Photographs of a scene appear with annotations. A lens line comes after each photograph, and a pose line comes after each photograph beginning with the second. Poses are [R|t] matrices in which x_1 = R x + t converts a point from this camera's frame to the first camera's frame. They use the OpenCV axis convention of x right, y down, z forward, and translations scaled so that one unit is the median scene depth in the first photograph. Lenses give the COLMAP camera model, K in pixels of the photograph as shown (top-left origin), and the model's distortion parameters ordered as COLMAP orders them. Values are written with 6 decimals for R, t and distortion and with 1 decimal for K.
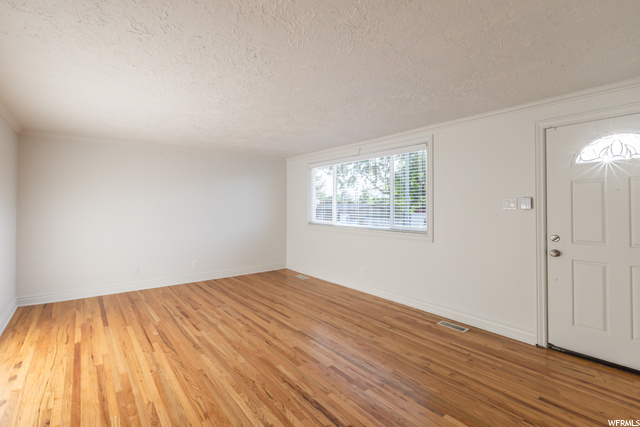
lens RADIAL K [[360.0, 0, 319.5], [0, 360.0, 210.2], [0, 0, 1]] dist [0.003911, 0.000238]
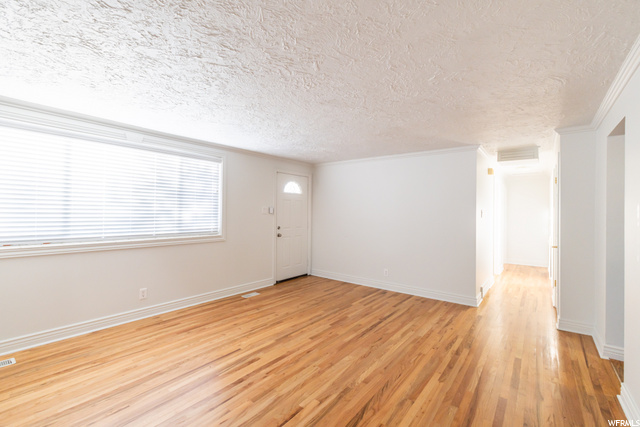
lens RADIAL K [[293.5, 0, 319.3], [0, 293.5, 212.9], [0, 0, 1]] dist [0.002727, 0.000134]
pose [[-0.345448, -0.006428, 0.938416, -0.944839], [-0.001841, 0.999979, 0.006172, -0.017468], [-0.938436, 0.000404, -0.345453, 1.306161]]
